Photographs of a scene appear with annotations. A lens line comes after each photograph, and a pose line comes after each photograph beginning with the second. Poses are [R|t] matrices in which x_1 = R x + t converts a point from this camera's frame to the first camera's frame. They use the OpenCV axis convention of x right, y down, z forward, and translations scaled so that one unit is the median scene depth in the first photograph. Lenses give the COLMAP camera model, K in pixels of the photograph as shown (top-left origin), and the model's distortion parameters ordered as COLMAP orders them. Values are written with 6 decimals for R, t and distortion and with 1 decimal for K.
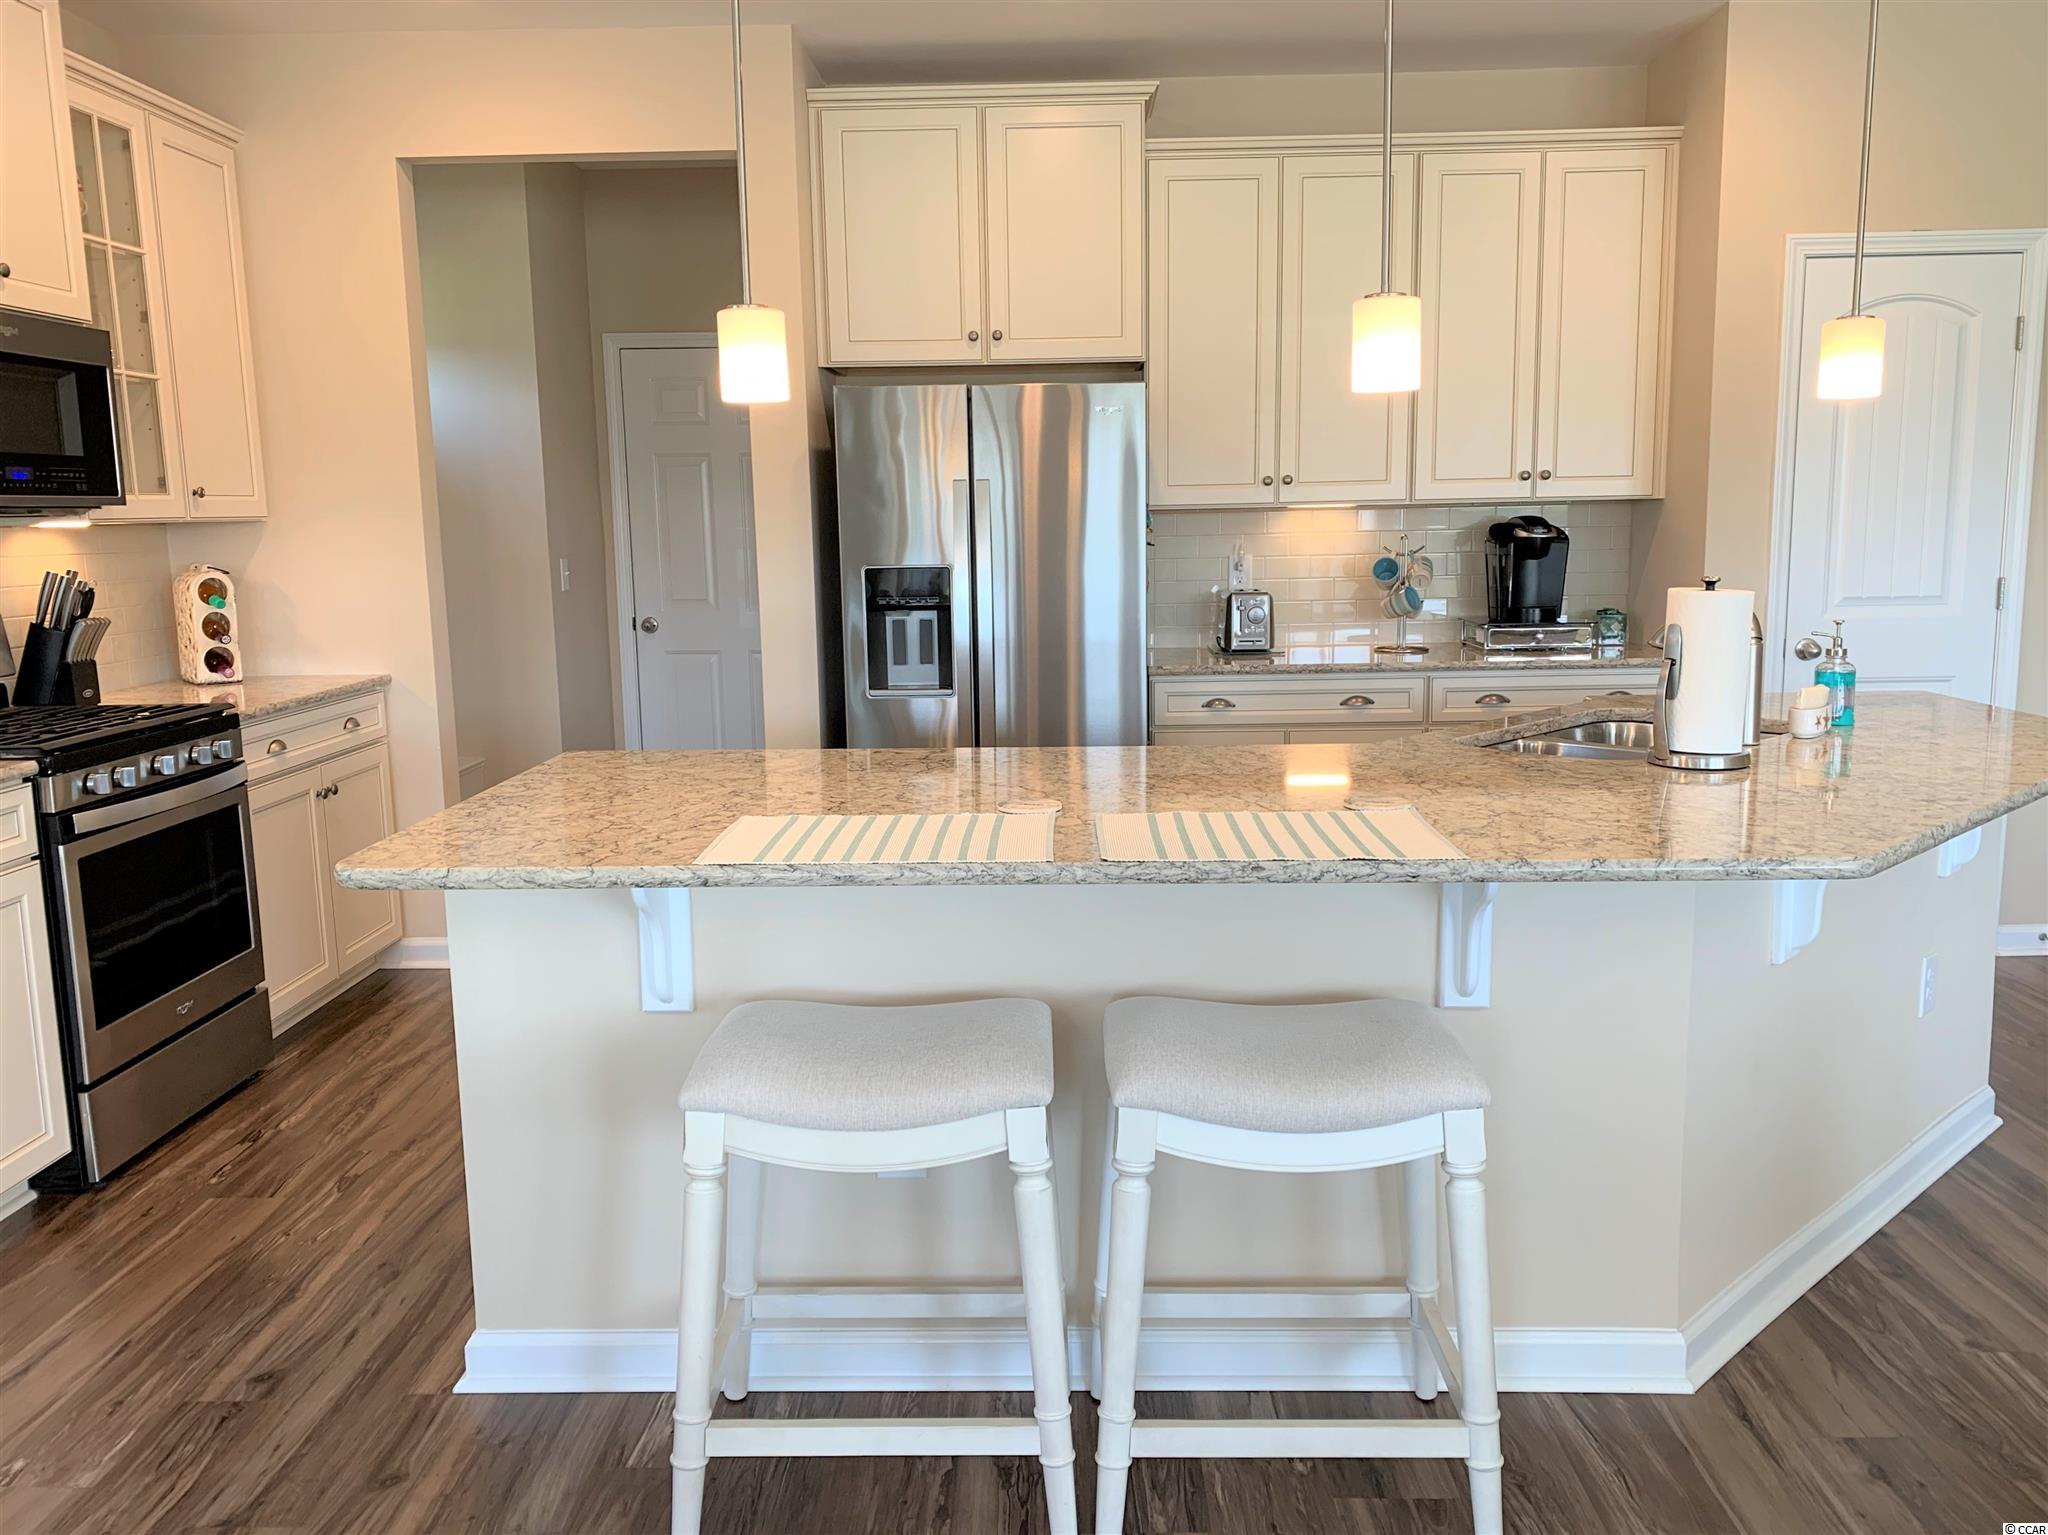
lens RADIAL K [[1589.7, 0, 1021.3], [0, 1589.7, 791.6], [0, 0, 1]] dist [-0.000385, -0.079554]
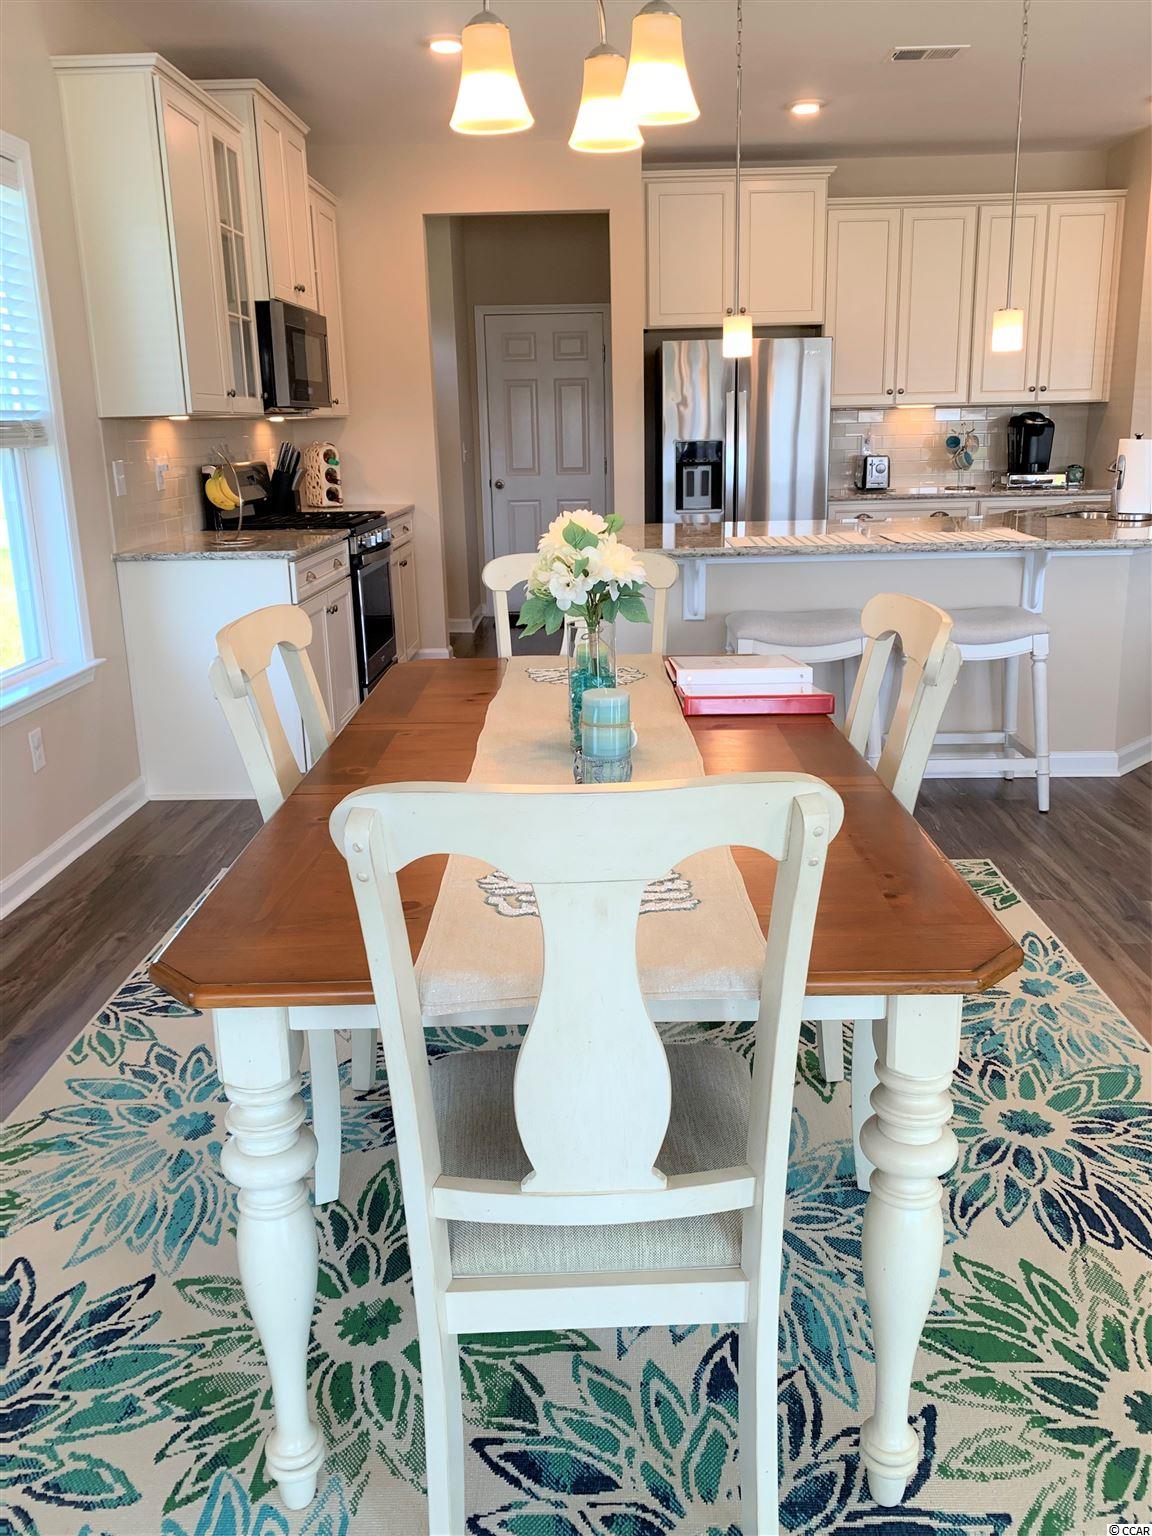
lens RADIAL K [[1192.3, 0, 576.0], [0, 1192.3, 768.0], [0, 0, 1]] dist [-0.000385, -0.079554]
pose [[0.999899, -0.004559, -0.013464, -0.189060], [0.005982, 0.994173, 0.107631, 0.082800], [0.012895, -0.107700, 0.994100, -0.402776]]
